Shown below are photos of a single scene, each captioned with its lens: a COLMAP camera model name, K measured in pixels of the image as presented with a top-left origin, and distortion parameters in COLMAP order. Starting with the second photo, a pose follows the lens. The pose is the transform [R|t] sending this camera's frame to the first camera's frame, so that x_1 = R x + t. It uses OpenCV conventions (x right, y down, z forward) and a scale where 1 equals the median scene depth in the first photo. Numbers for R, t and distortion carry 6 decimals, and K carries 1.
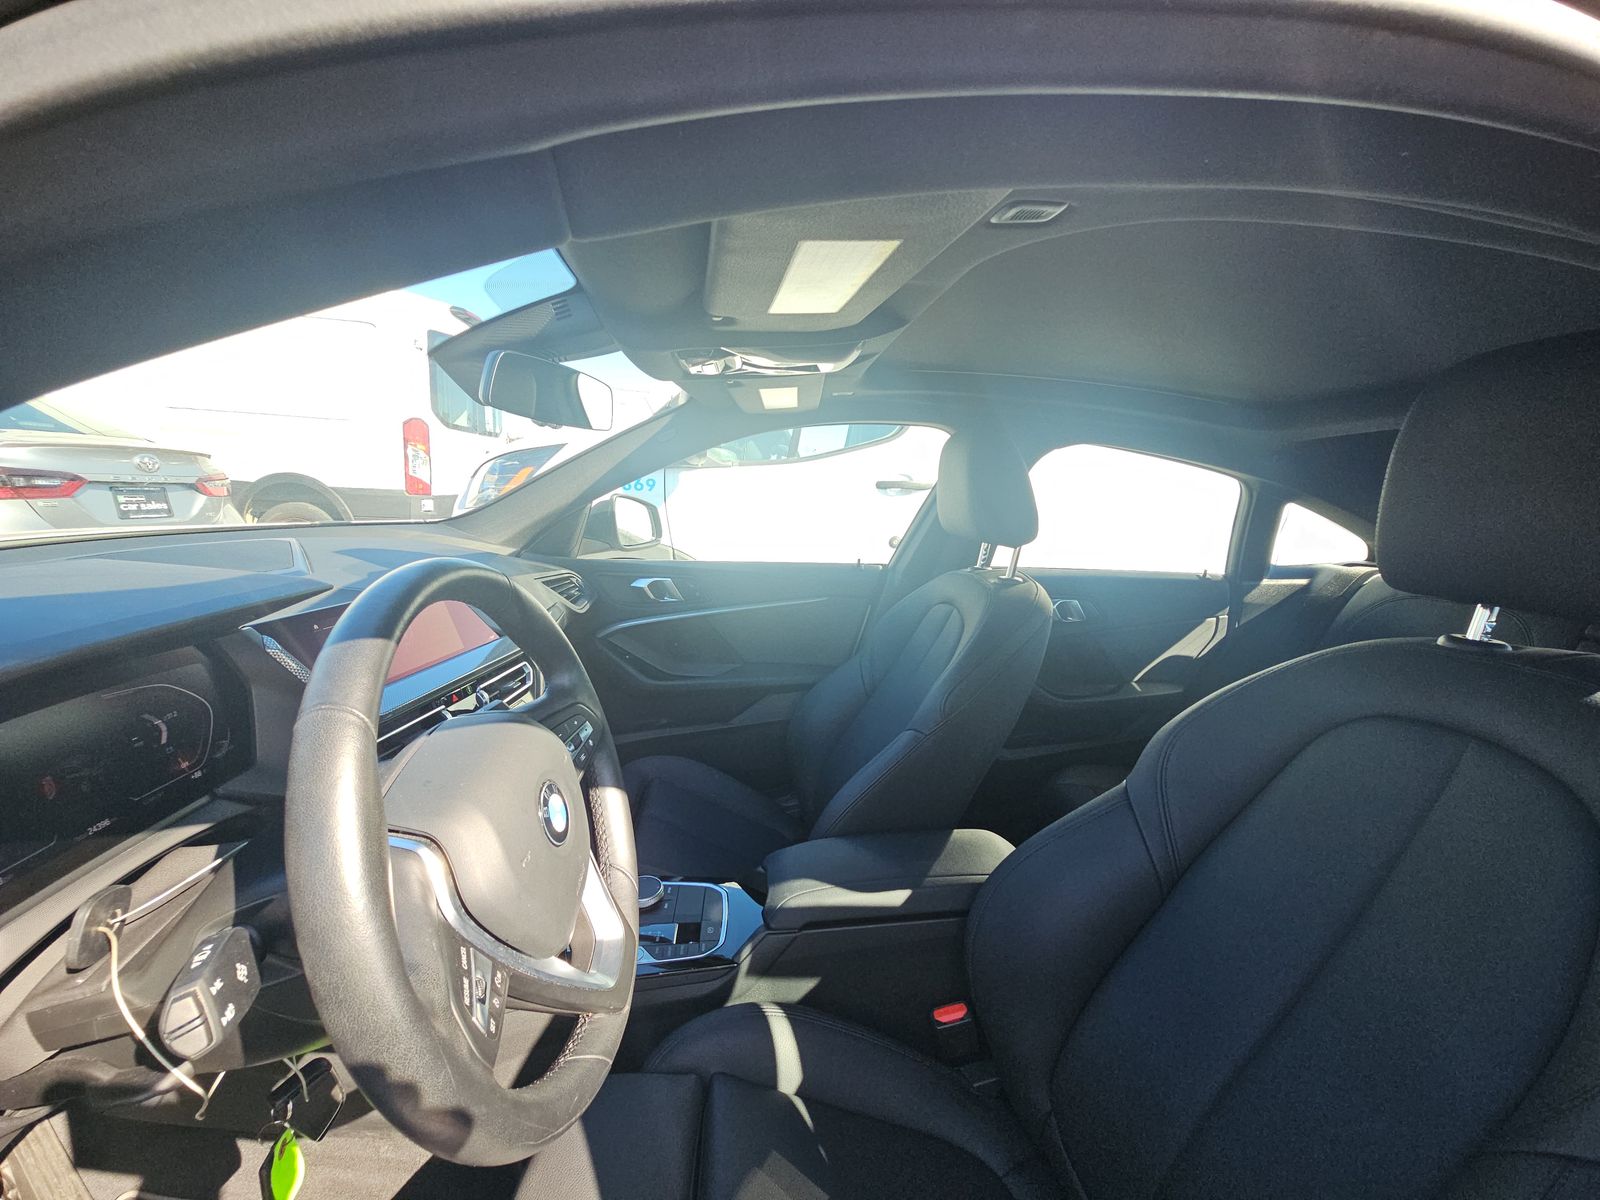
lens RADIAL K [[658.4, 0, 791.2], [0, 658.4, 598.2], [0, 0, 1]] dist [0.004221, -0.005080]
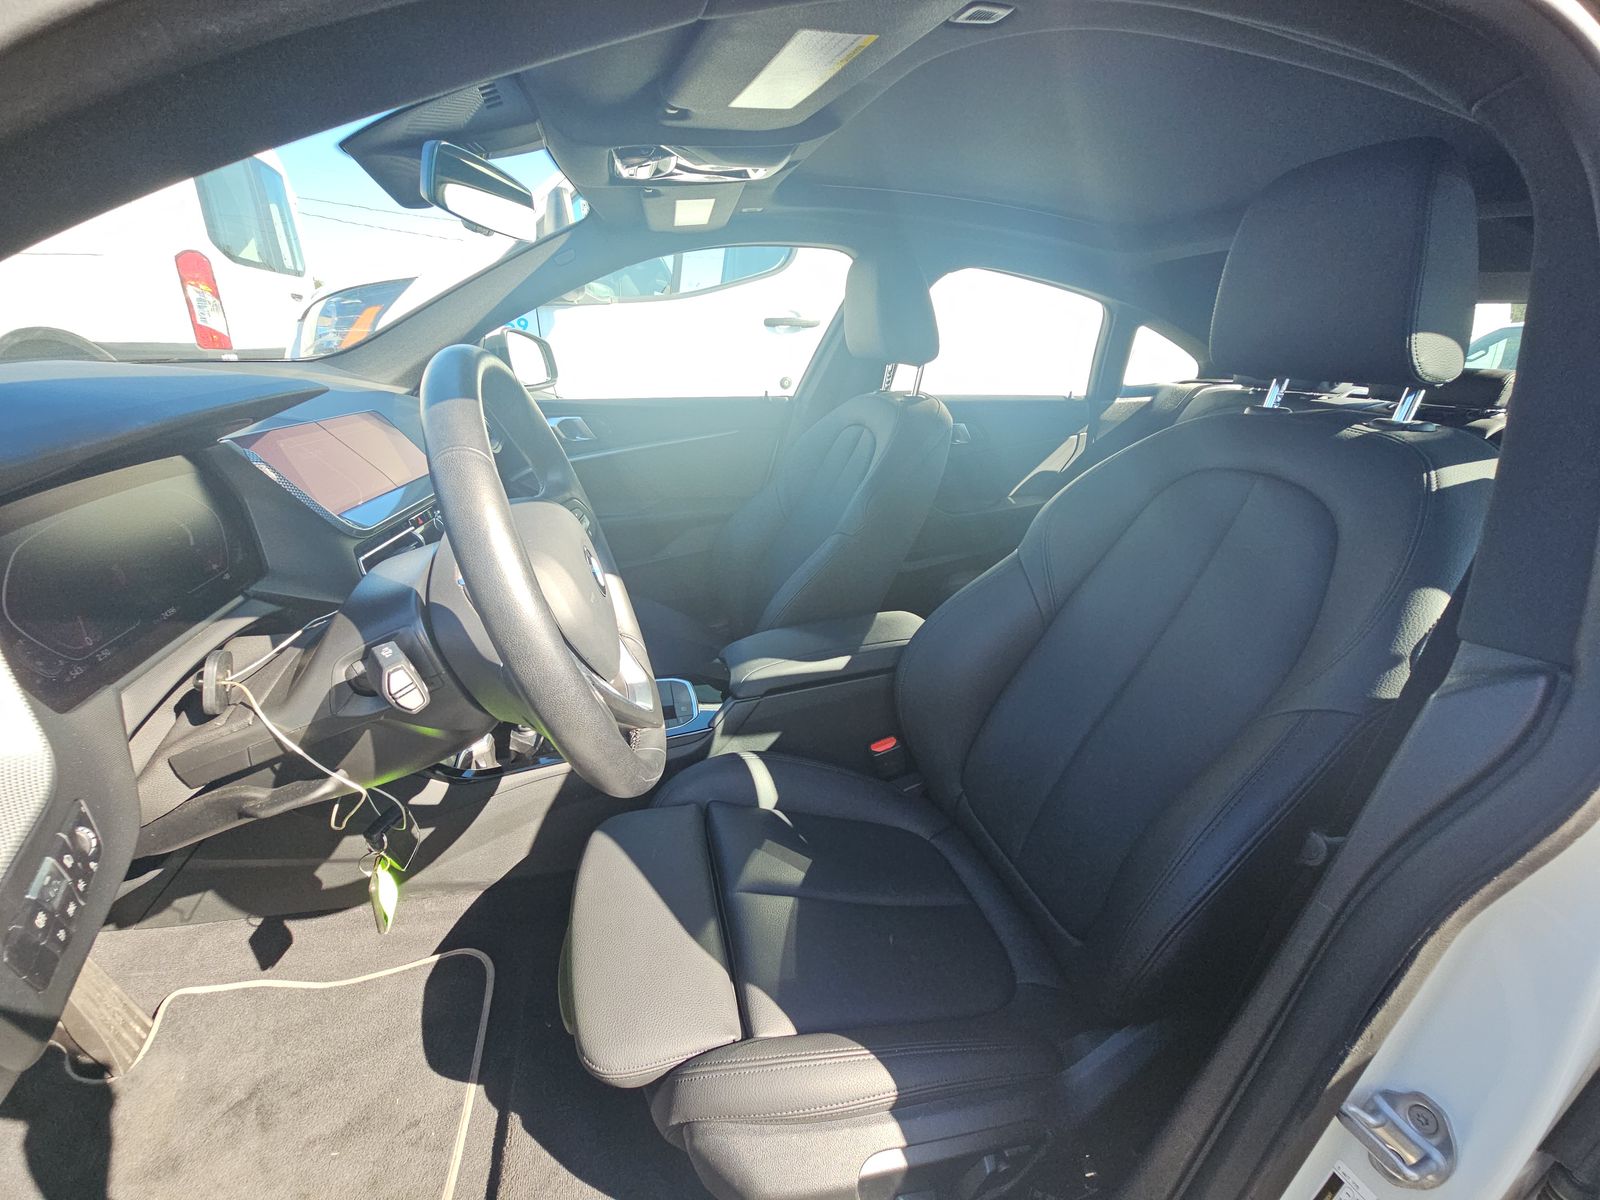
lens RADIAL K [[658.4, 0, 797.9], [0, 658.4, 597.8], [0, 0, 1]] dist [0.004221, -0.005080]
pose [[0.980212, -0.088447, 0.177093, -0.102261], [0.049189, 0.975399, 0.214890, 0.063586], [-0.191743, -0.201927, 0.960448, -0.108201]]
